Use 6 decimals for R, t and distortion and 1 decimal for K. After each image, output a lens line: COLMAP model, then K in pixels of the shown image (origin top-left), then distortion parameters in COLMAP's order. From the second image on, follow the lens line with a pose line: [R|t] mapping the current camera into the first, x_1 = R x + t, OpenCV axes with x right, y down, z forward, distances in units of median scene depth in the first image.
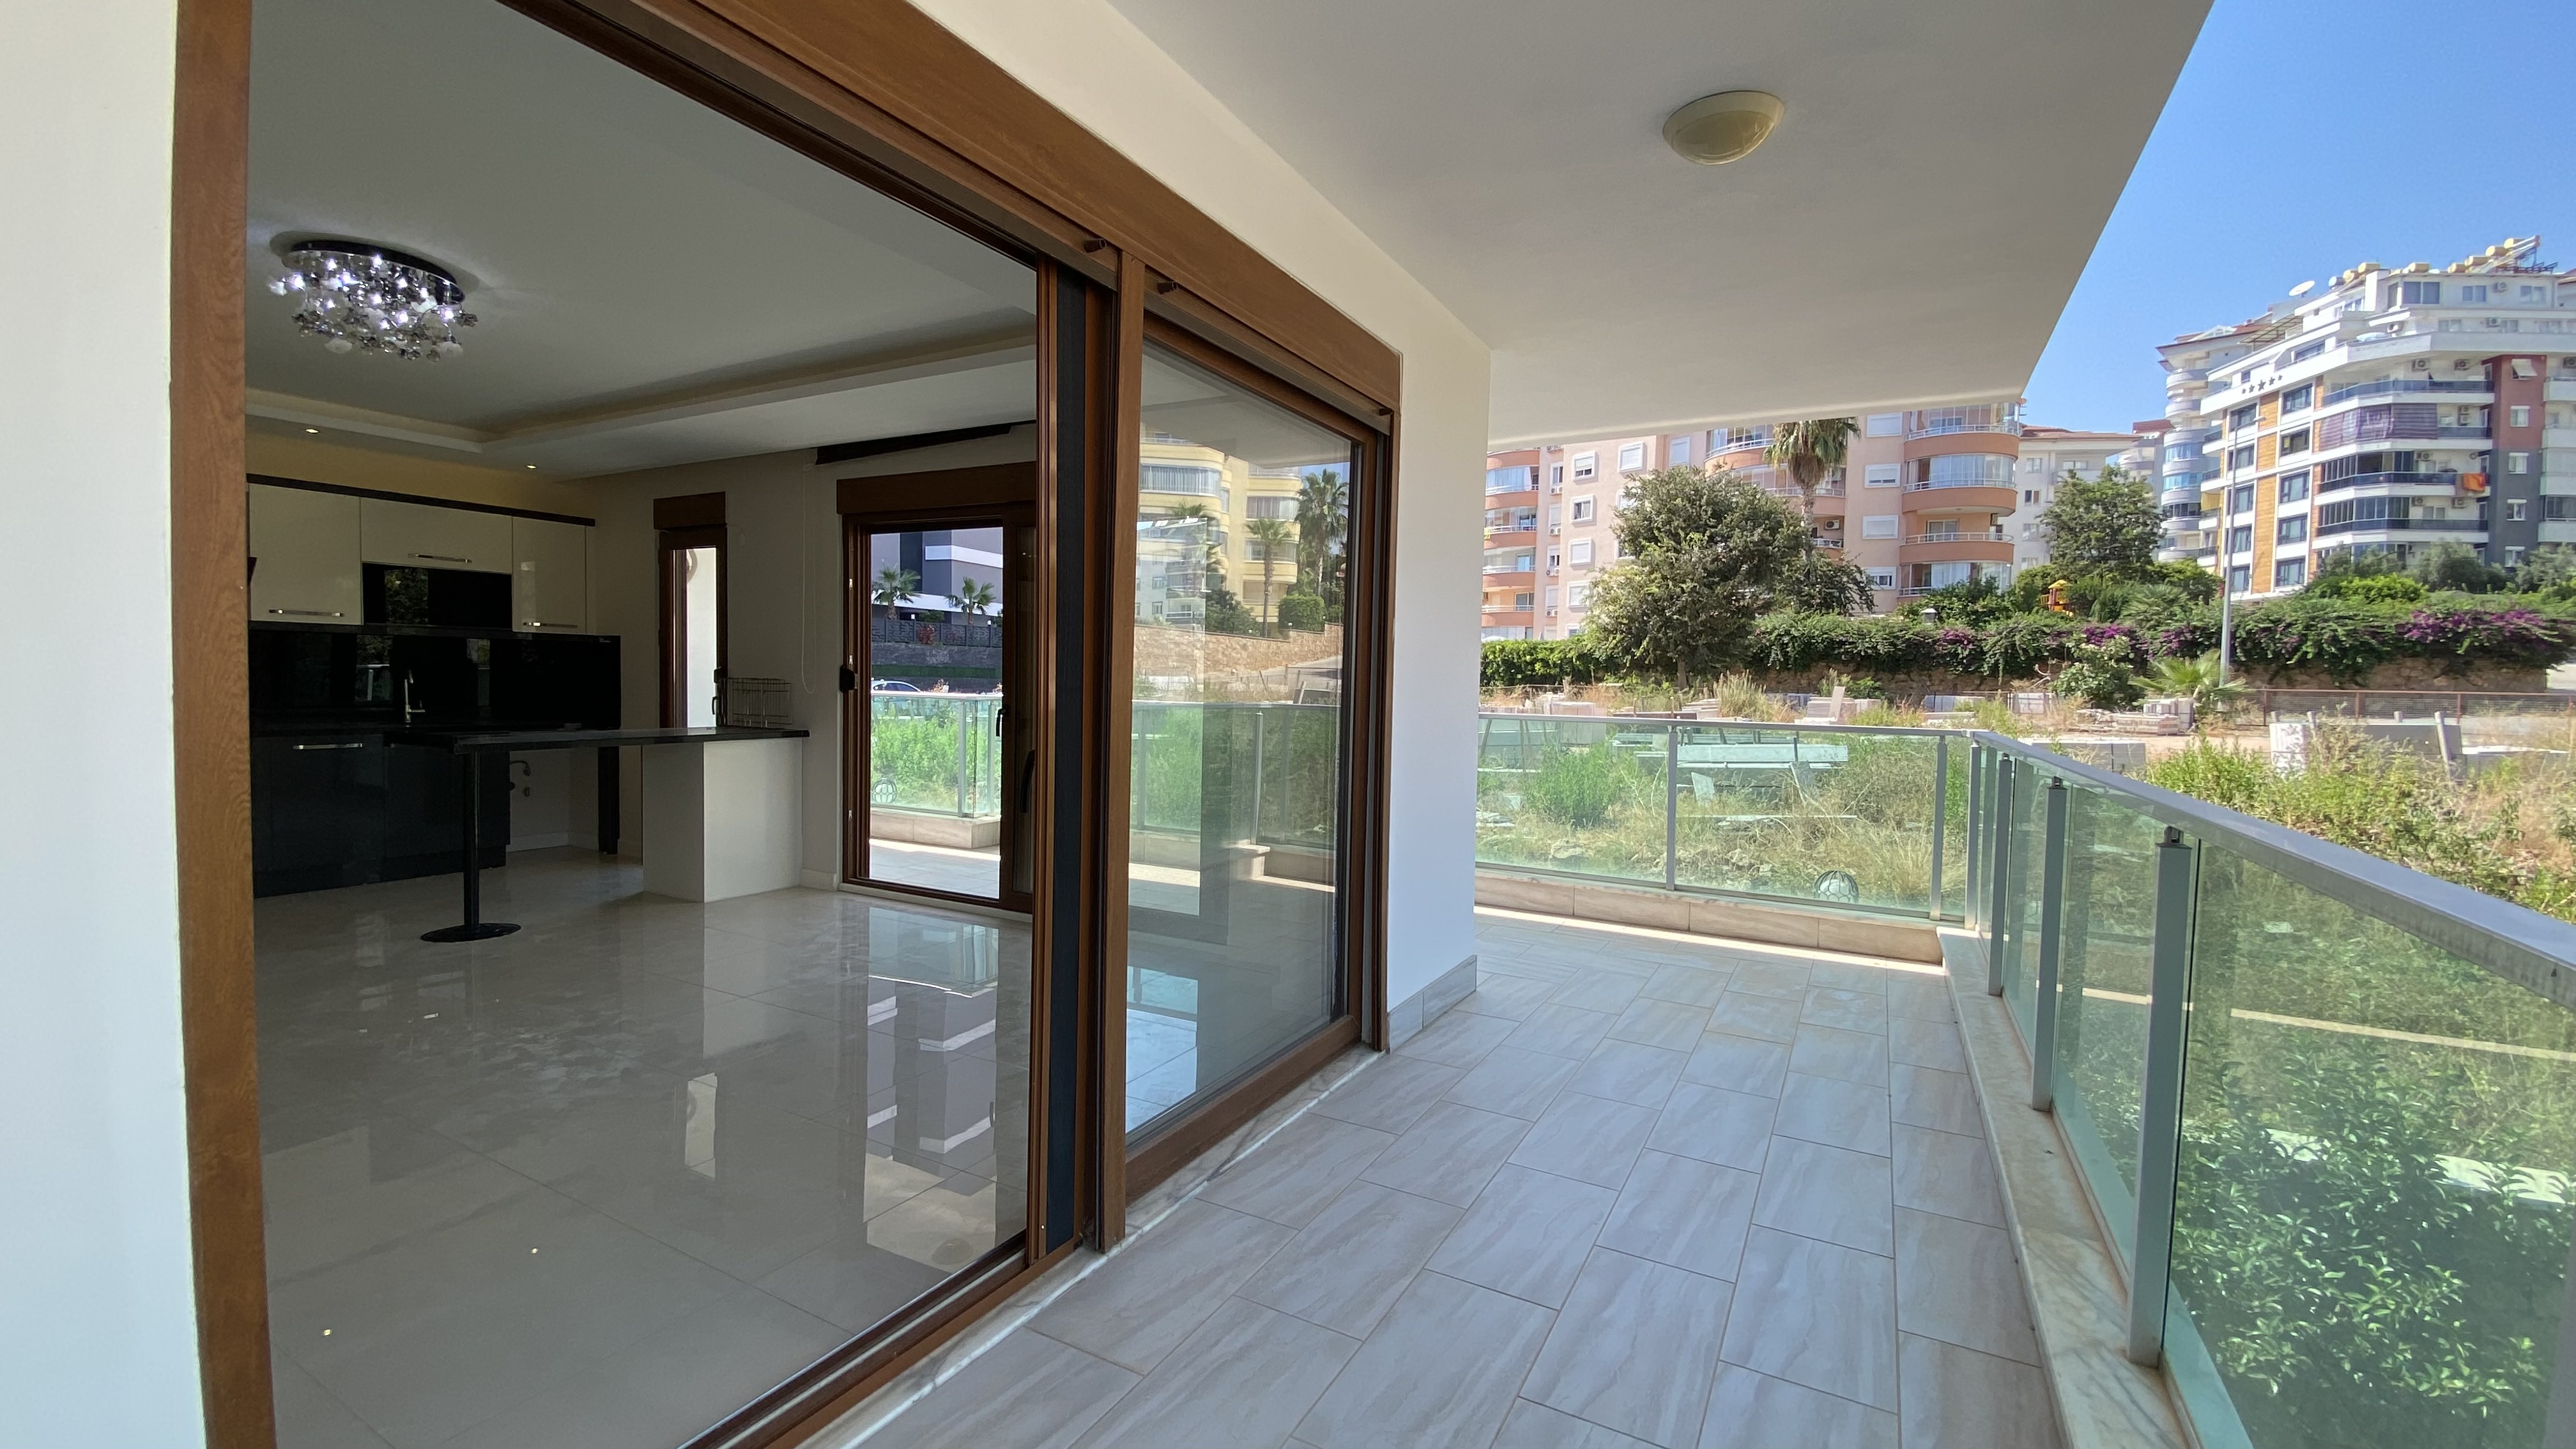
lens RADIAL K [[1049.6, 0, 1308.8], [0, 1049.6, 718.5], [0, 0, 1]] dist [-0.018780, -0.000829]
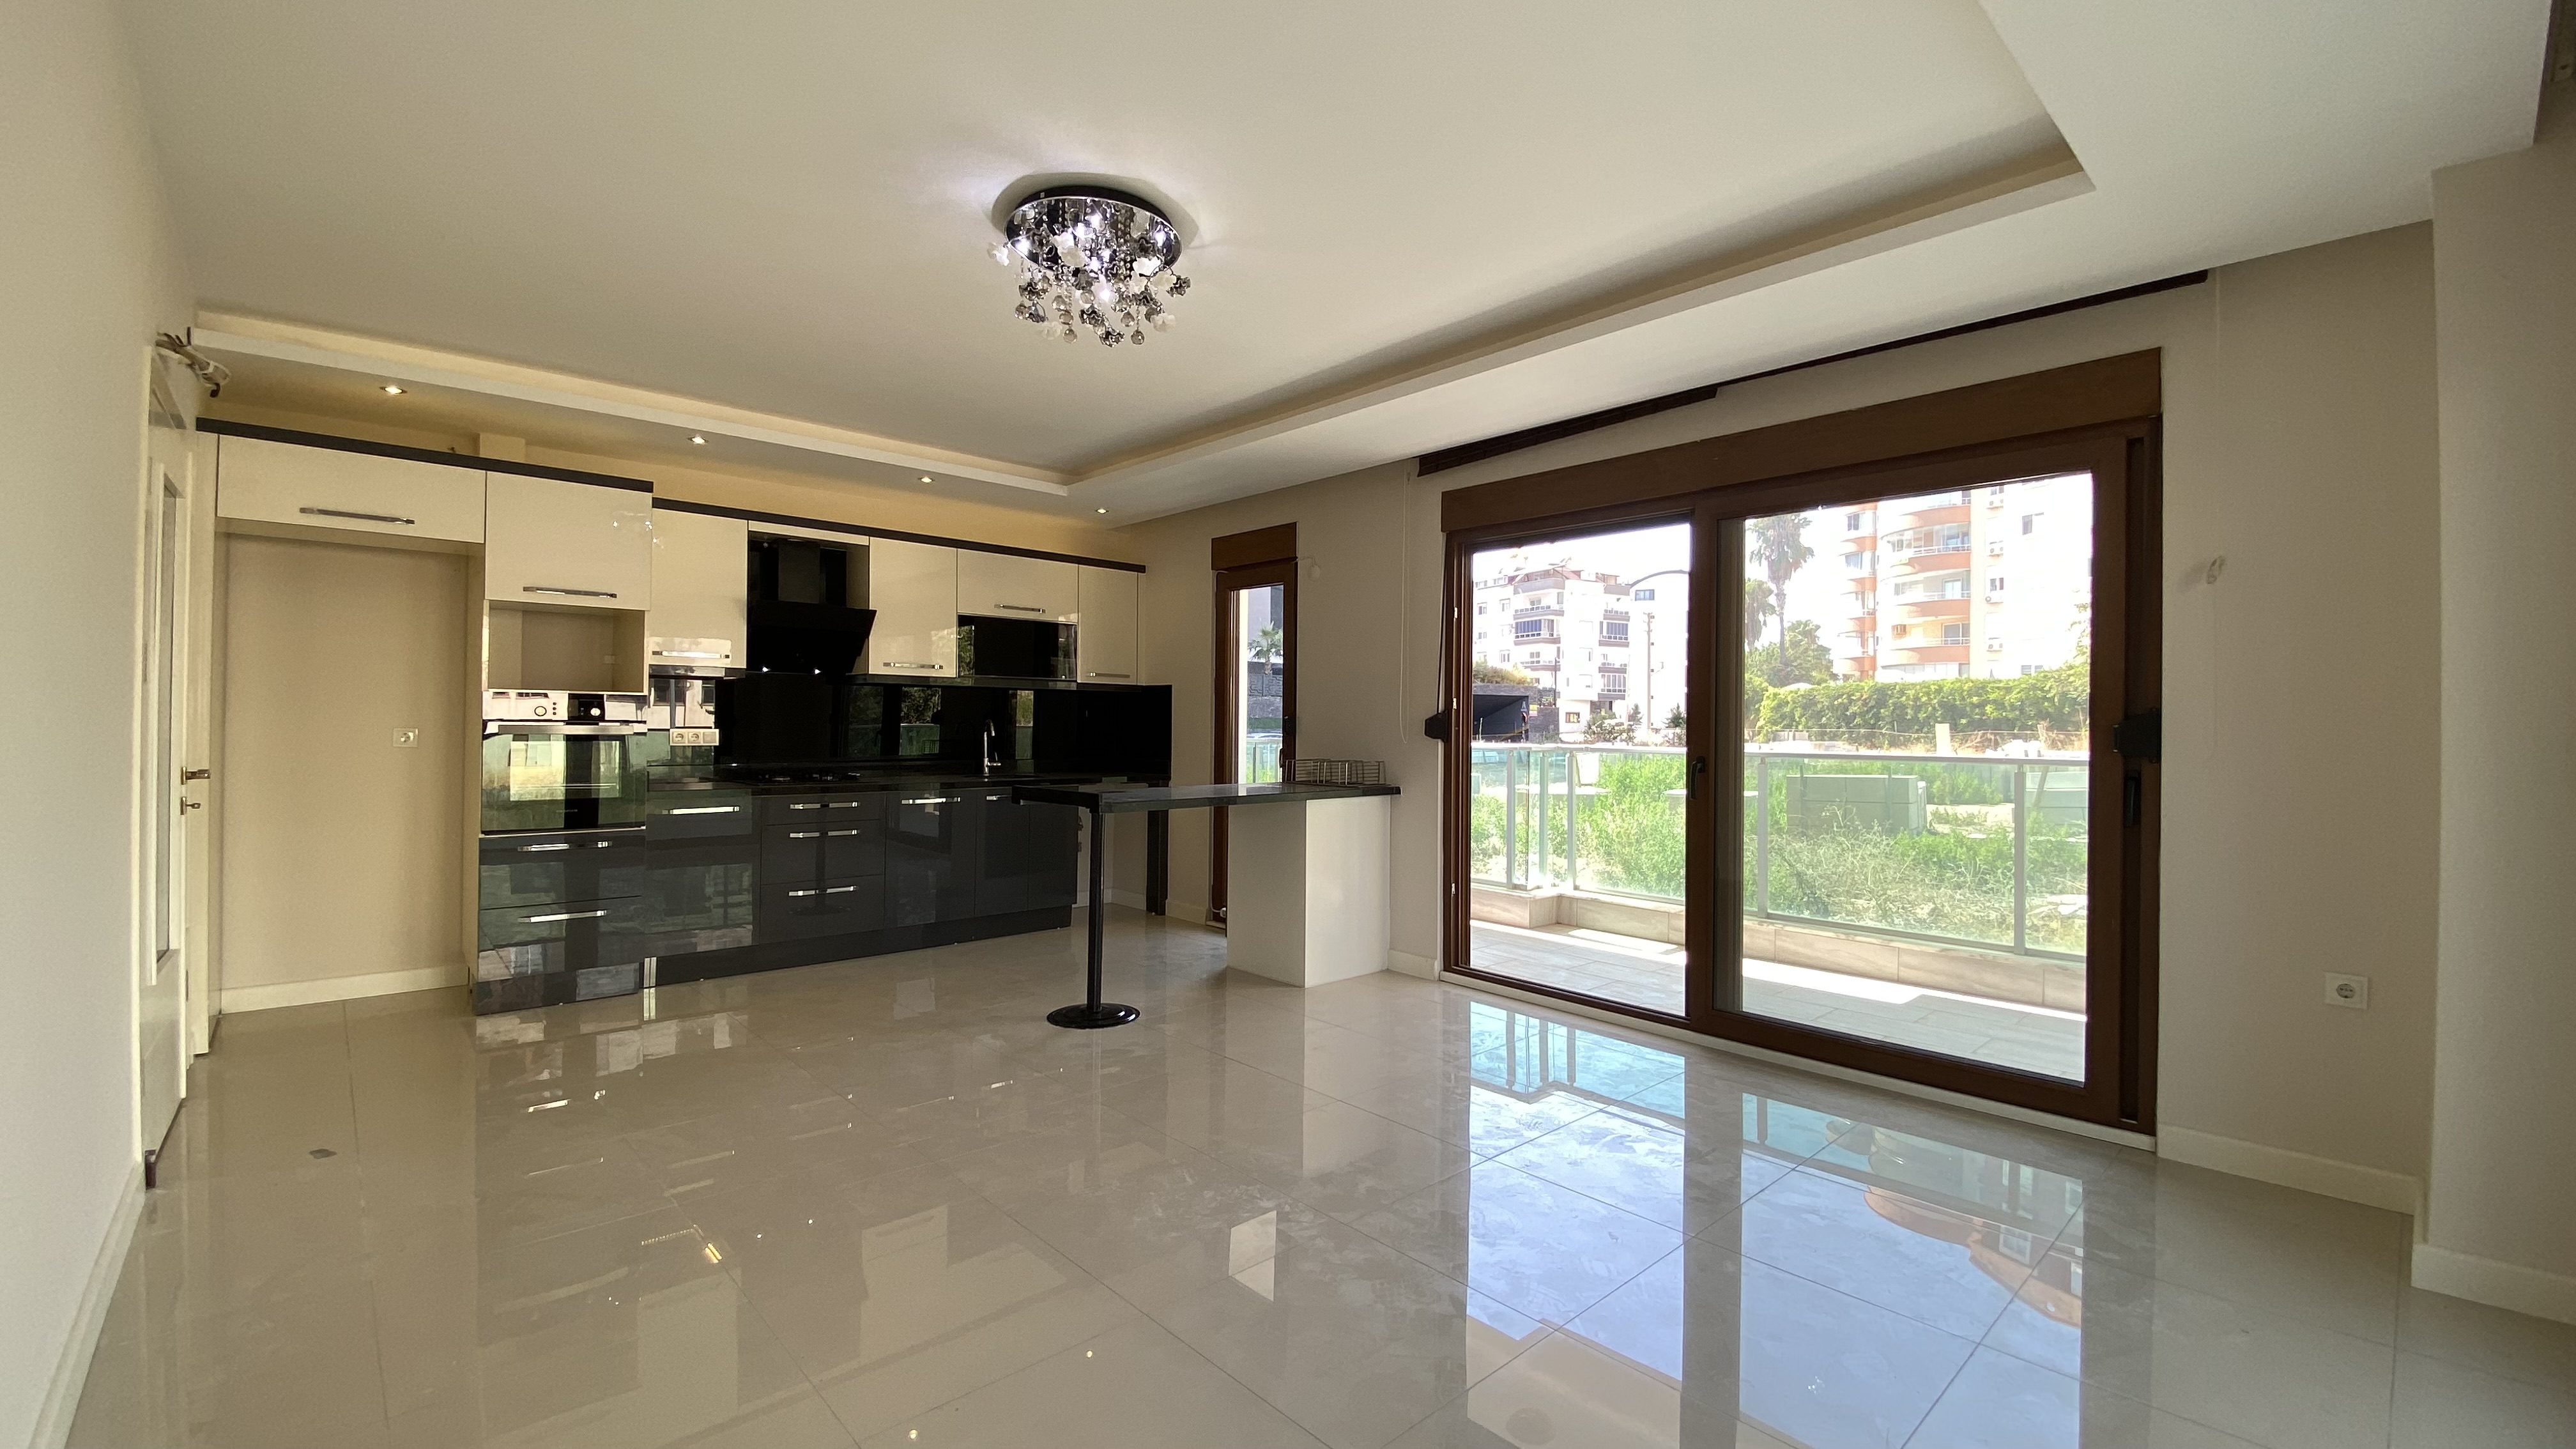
lens RADIAL K [[1049.6, 0, 1273.1], [0, 1049.6, 725.2], [0, 0, 1]] dist [-0.018780, -0.000829]
pose [[0.938190, -0.008264, -0.346021, -0.264806], [-0.005618, 0.999220, -0.039095, -0.005688], [0.346074, 0.038622, 0.937412, 0.151120]]
